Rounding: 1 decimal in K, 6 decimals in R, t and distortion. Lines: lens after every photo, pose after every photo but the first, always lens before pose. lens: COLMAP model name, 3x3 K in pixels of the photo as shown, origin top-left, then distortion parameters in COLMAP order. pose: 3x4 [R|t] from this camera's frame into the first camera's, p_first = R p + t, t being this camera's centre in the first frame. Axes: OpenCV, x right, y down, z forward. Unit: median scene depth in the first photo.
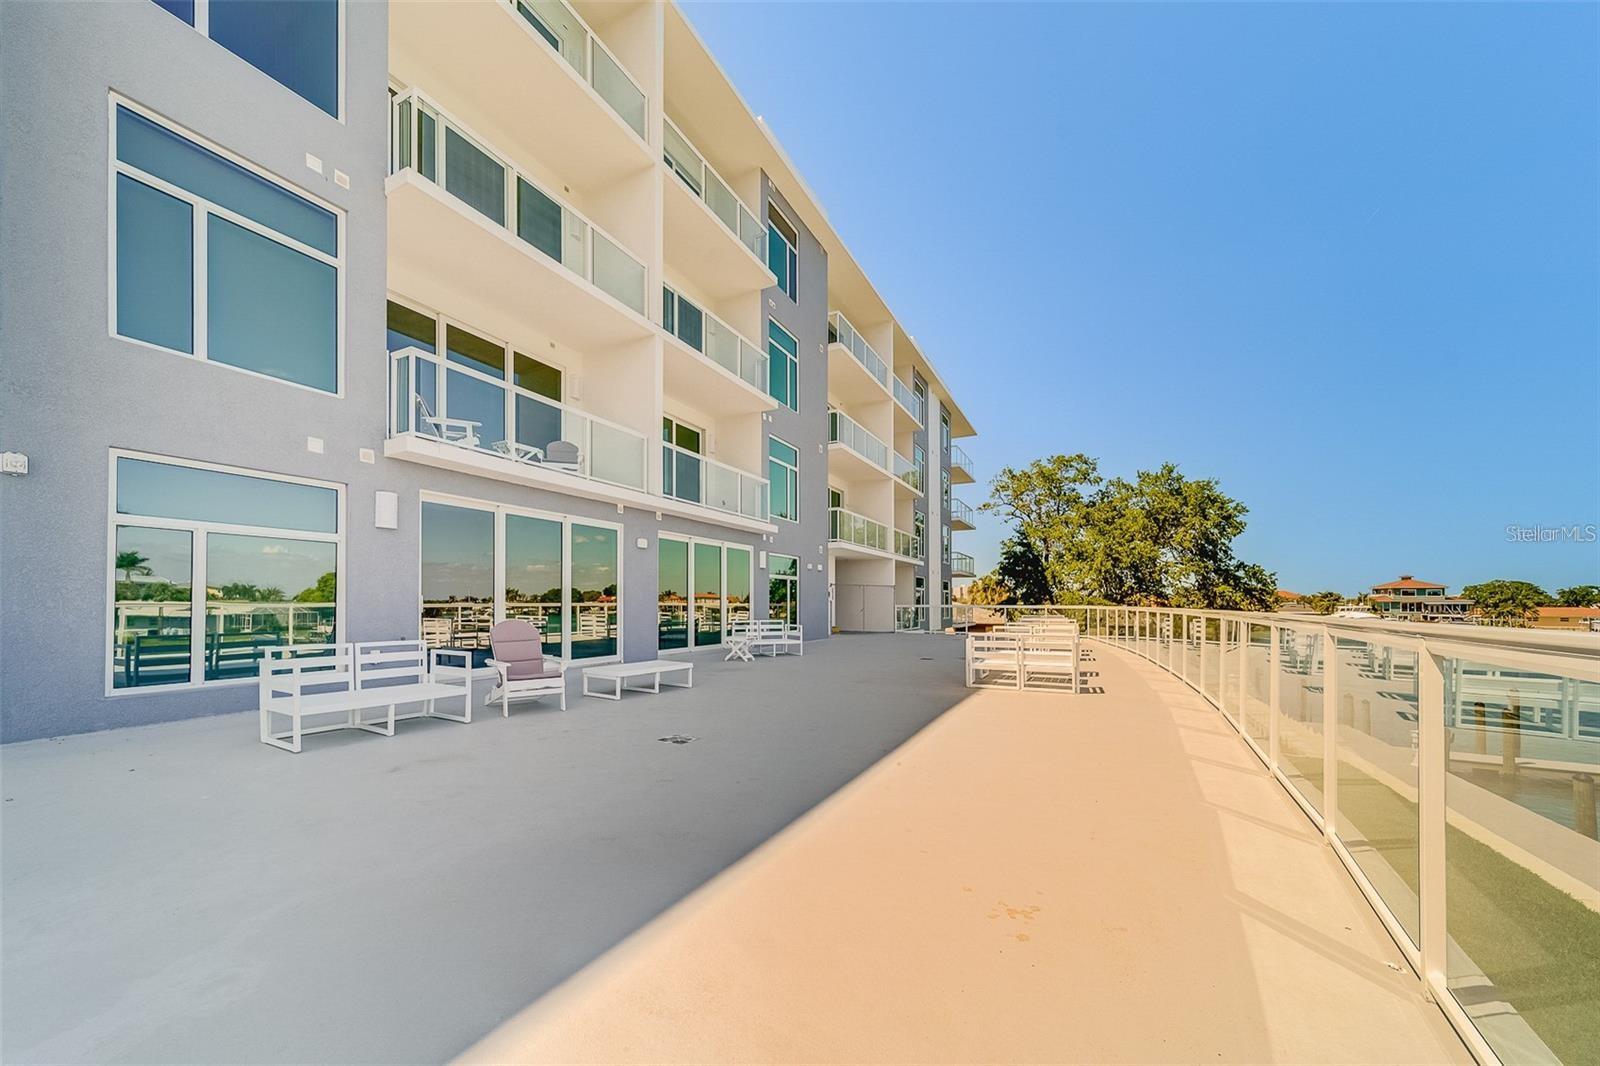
lens RADIAL K [[570.8, 0, 750.7], [0, 570.8, 600.8], [0, 0, 1]] dist [0.001771, 0.000001]
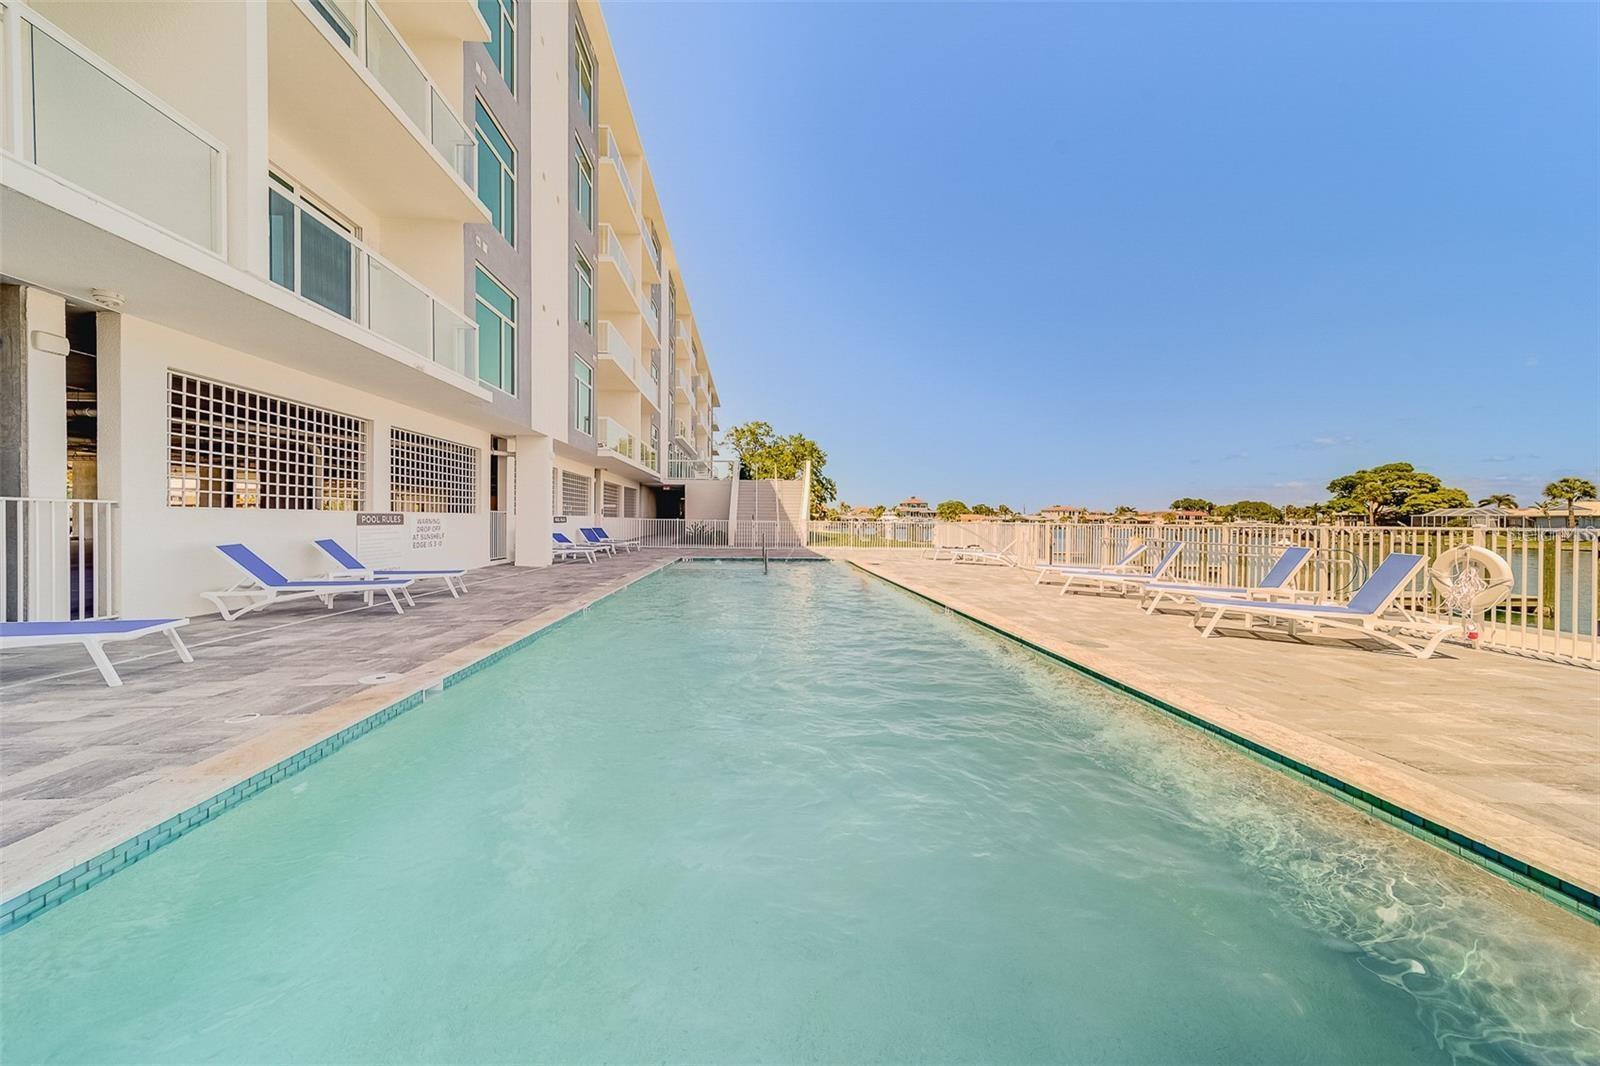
lens RADIAL K [[570.8, 0, 793.9], [0, 570.8, 525.2], [0, 0, 1]] dist [0.001771, 0.000001]
pose [[0.814221, -0.008402, 0.580495, -0.536727], [0.001584, 0.999924, 0.012251, 0.089315], [-0.580553, -0.009056, 0.814172, -0.736700]]
